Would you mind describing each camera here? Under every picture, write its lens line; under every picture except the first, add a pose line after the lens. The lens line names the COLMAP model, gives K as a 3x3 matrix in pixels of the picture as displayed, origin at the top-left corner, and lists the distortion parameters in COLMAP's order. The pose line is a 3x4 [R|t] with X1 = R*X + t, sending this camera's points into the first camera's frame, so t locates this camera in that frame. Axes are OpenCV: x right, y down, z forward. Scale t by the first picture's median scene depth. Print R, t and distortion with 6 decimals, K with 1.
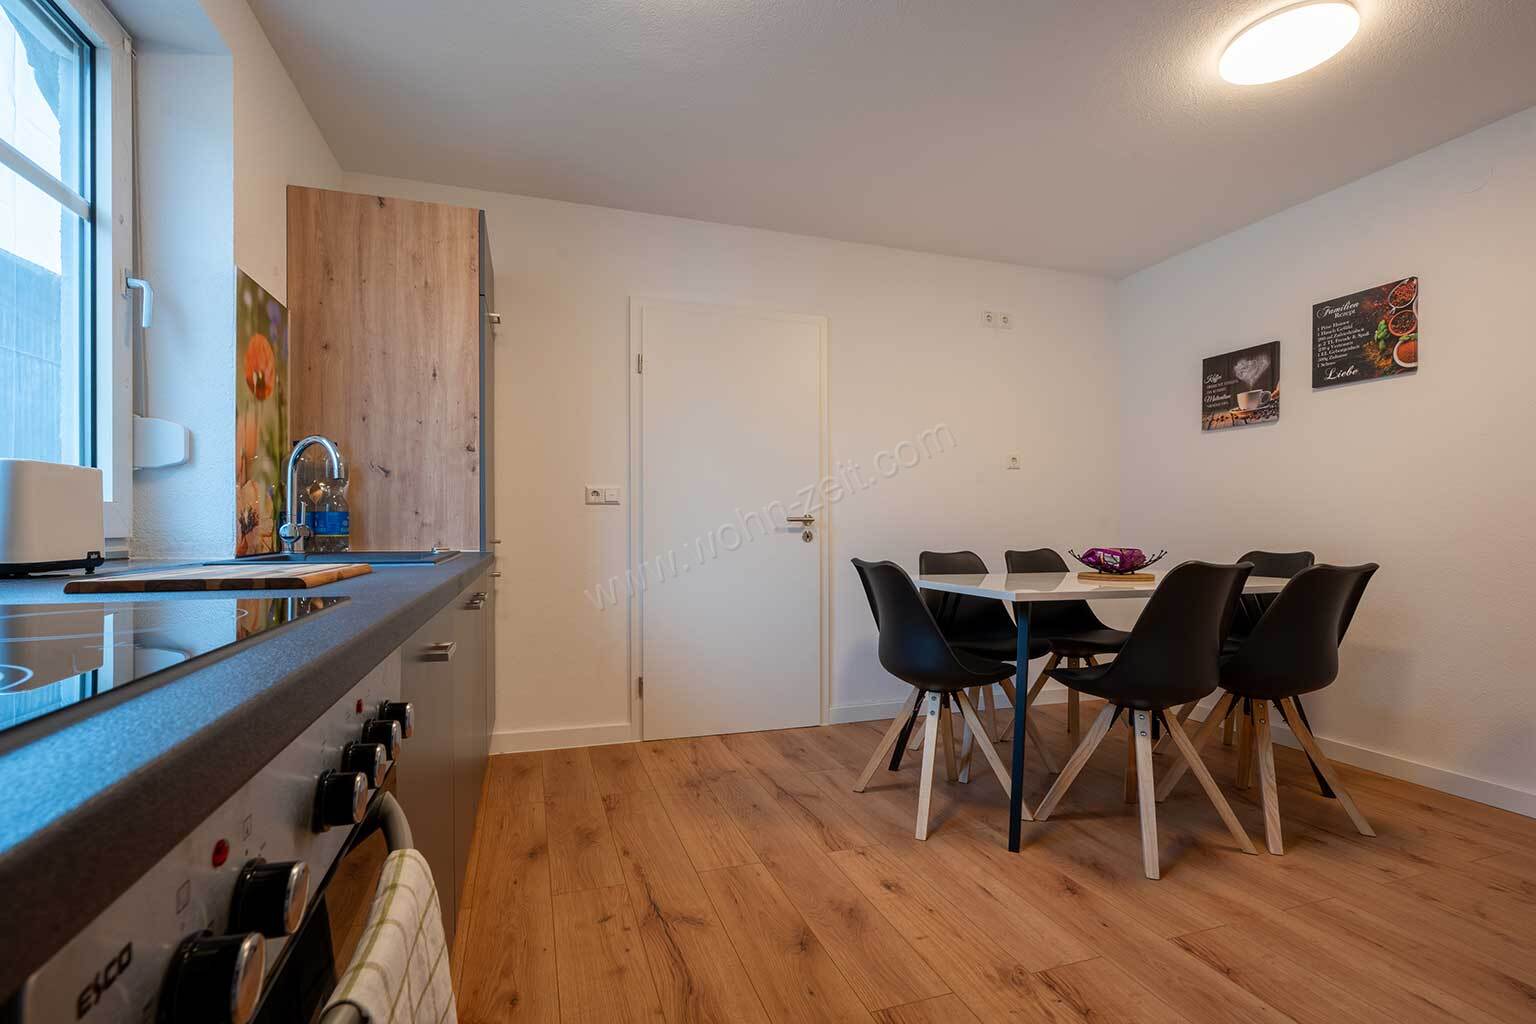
lens RADIAL K [[686.9, 0, 767.3], [0, 686.9, 536.7], [0, 0, 1]] dist [-0.004400, -0.000292]
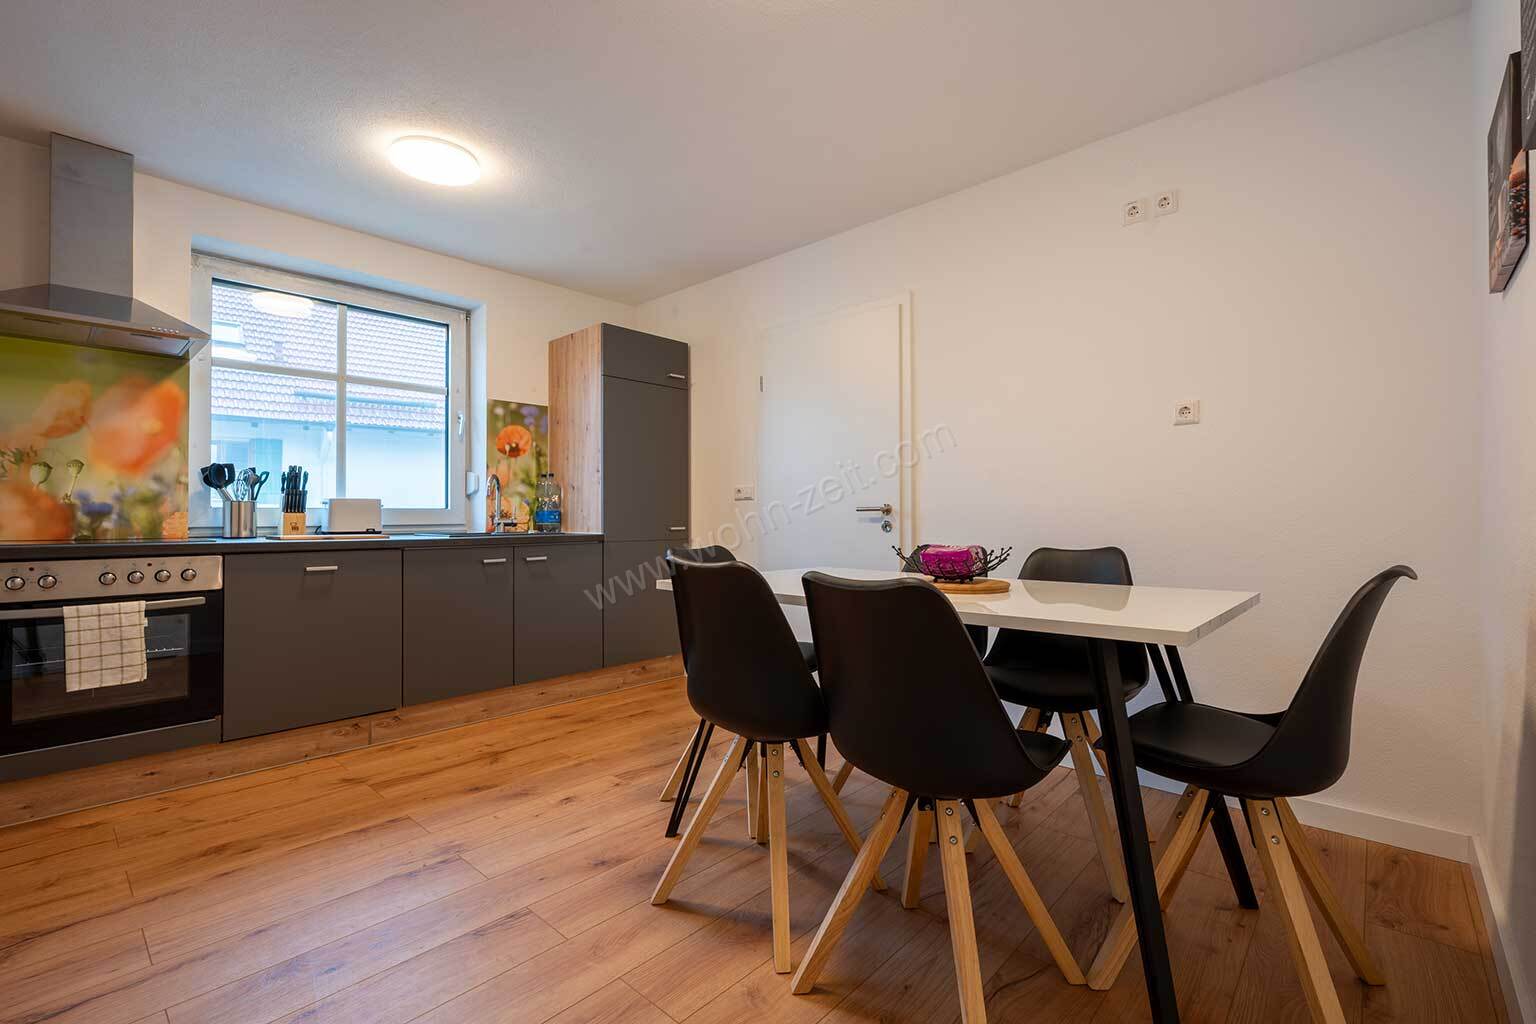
lens RADIAL K [[687.9, 0, 768.0], [0, 687.9, 512.0], [0, 0, 1]] dist [-0.001273, 0.000013]
pose [[0.483618, -0.011217, -0.875207, 1.299885], [-0.006037, 0.999851, -0.016150, -0.006097], [0.875258, 0.013094, 0.483479, 0.613516]]
